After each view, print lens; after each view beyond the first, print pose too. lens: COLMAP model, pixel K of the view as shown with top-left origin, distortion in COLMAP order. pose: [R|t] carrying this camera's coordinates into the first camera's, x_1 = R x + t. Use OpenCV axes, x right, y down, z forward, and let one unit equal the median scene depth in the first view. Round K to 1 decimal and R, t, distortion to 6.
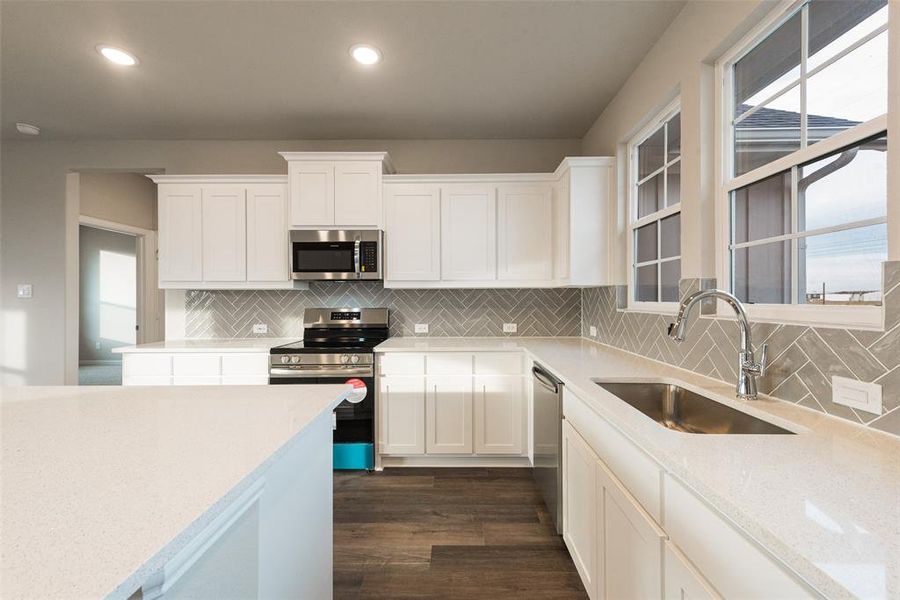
lens RADIAL K [[361.3, 0, 460.5], [0, 361.3, 298.0], [0, 0, 1]] dist [0.020727, 0.000124]
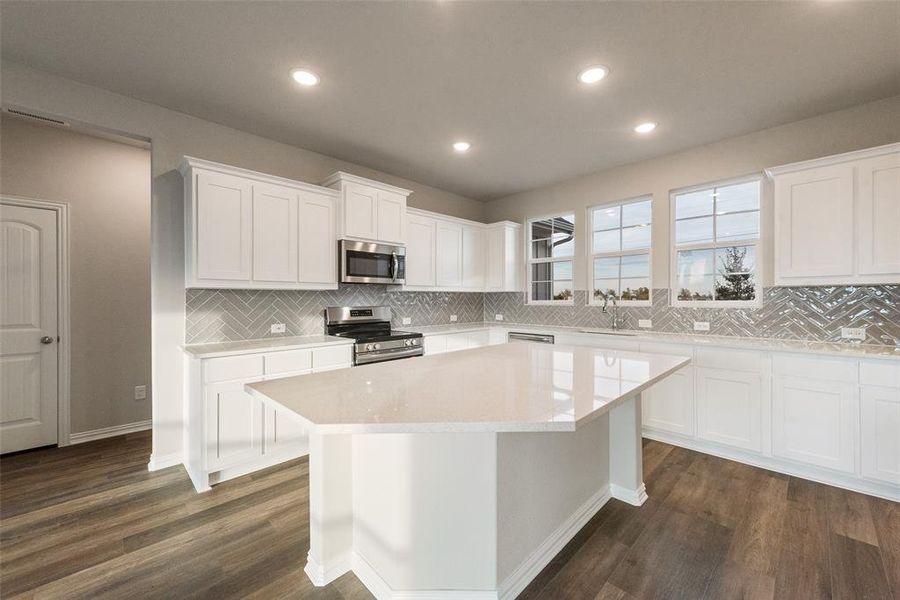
lens RADIAL K [[353.7, 0, 455.2], [0, 353.7, 298.9], [0, 0, 1]] dist [0.015145, -0.000049]
pose [[0.701305, 0.000481, 0.712861, -1.030796], [0.001904, 0.999995, -0.002549, 0.007015], [-0.712859, 0.003145, 0.701300, -0.051419]]
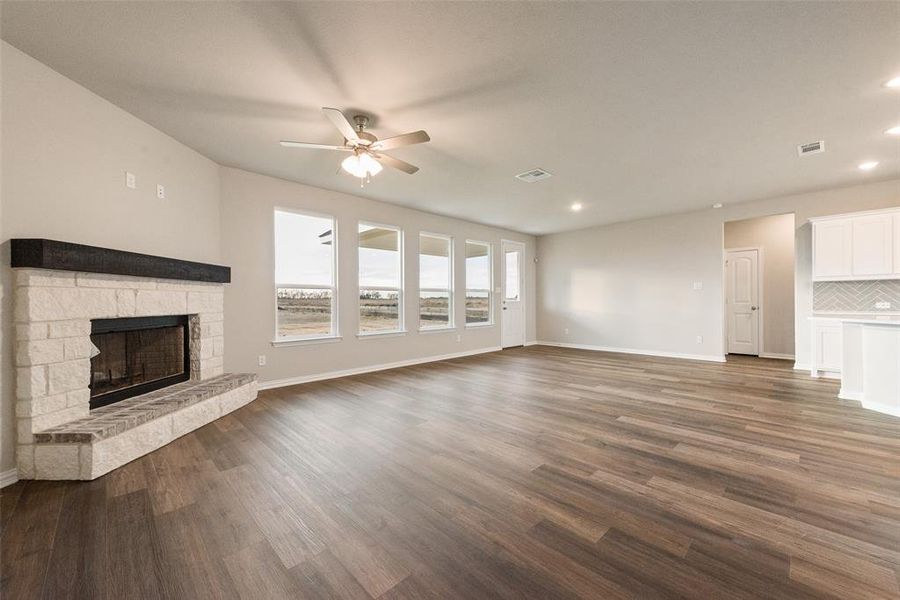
lens RADIAL K [[353.7, 0, 455.2], [0, 353.7, 298.9], [0, 0, 1]] dist [0.015145, -0.000049]
pose [[0.712299, -0.005813, -0.701853, -0.866425], [0.002625, 0.999981, -0.005618, 0.070613], [0.701872, 0.002159, 0.712300, -1.508538]]
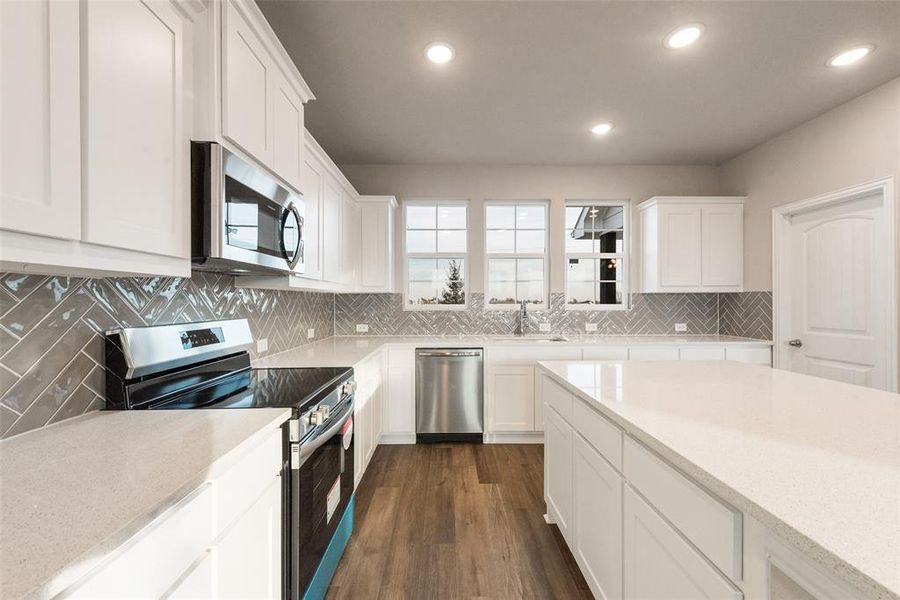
lens RADIAL K [[353.5, 0, 452.5], [0, 353.5, 301.7], [0, 0, 1]] dist [0.007772, -0.000022]
pose [[-0.030311, 0.003360, 0.999535, -0.902806], [0.004484, 0.999985, -0.003226, 0.004276], [-0.999530, 0.004384, -0.030325, 0.737887]]
